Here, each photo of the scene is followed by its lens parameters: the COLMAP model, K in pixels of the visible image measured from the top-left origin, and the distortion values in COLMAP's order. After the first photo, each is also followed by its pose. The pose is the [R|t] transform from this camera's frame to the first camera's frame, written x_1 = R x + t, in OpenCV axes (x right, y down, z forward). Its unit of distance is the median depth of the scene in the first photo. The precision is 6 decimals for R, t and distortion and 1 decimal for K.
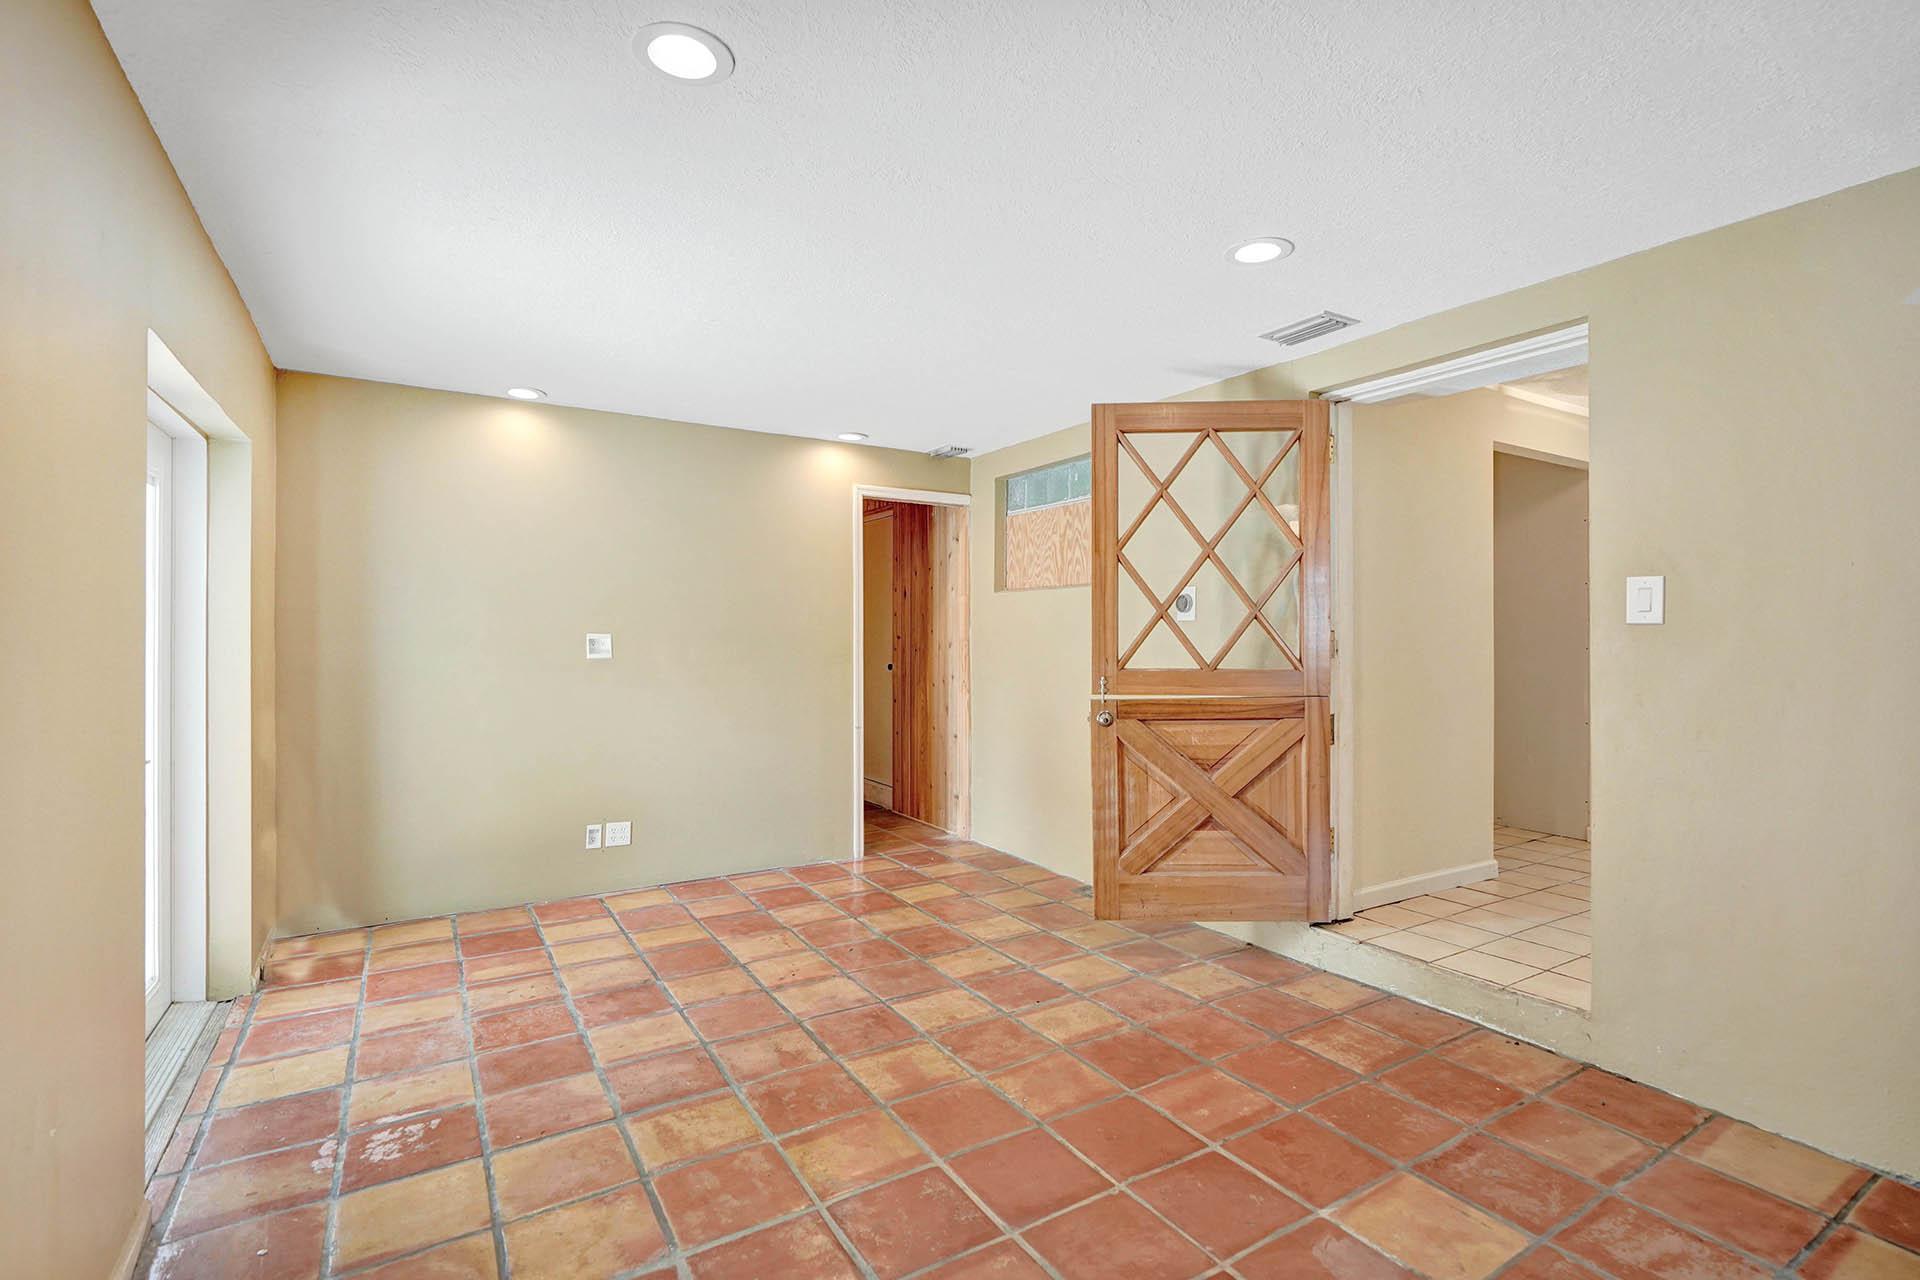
lens RADIAL K [[904.6, 0, 973.3], [0, 904.6, 629.6], [0, 0, 1]] dist [-0.000413, 0.000790]
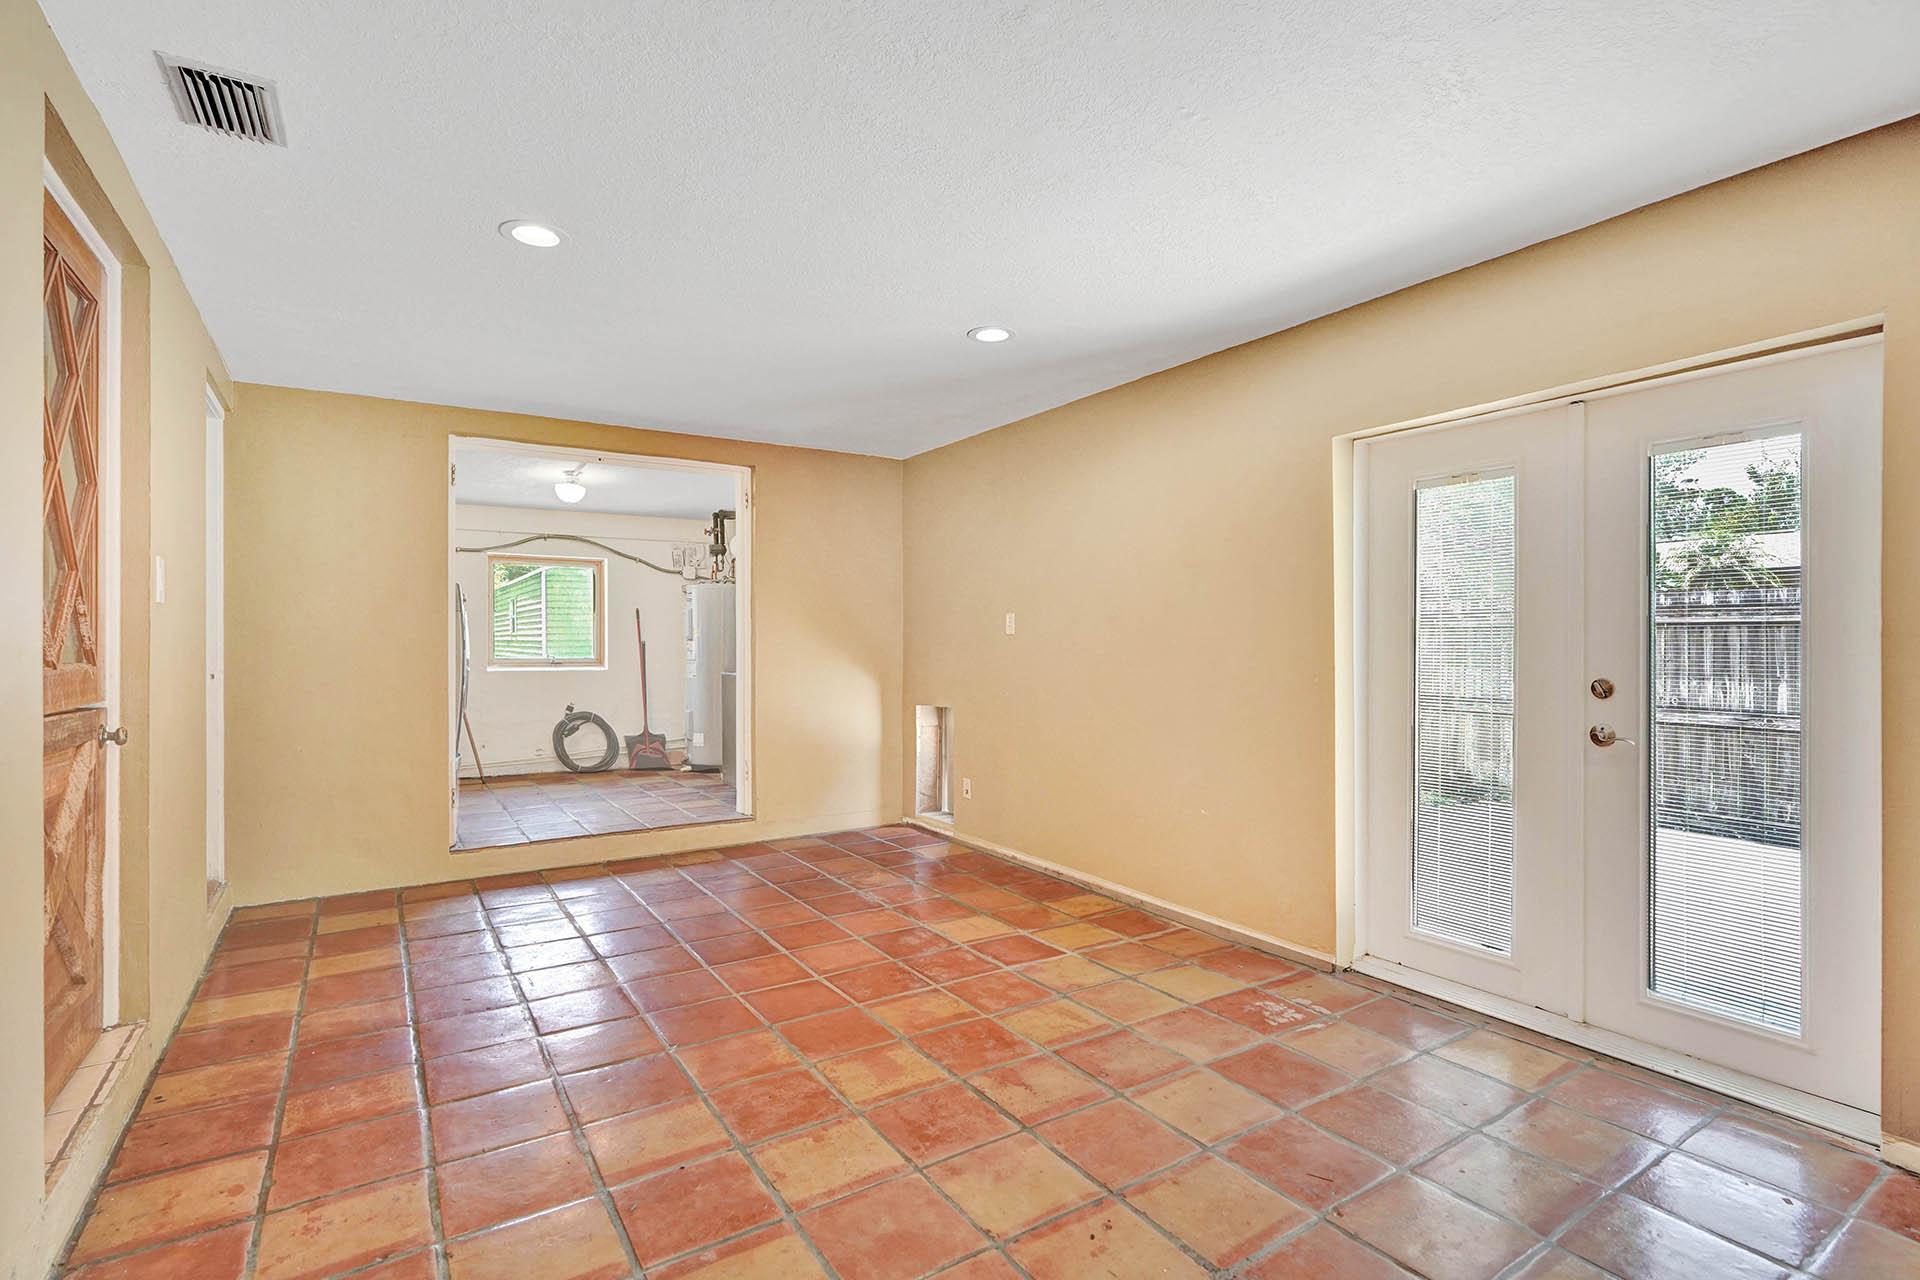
lens RADIAL K [[916.1, 0, 960.0], [0, 916.1, 640.0], [0, 0, 1]] dist [-0.002516, 0.000053]
pose [[-0.999894, -0.000687, -0.014545, -0.142510], [-0.000569, 0.999967, -0.008087, 0.038681], [0.014550, -0.008078, -0.999862, 1.979266]]
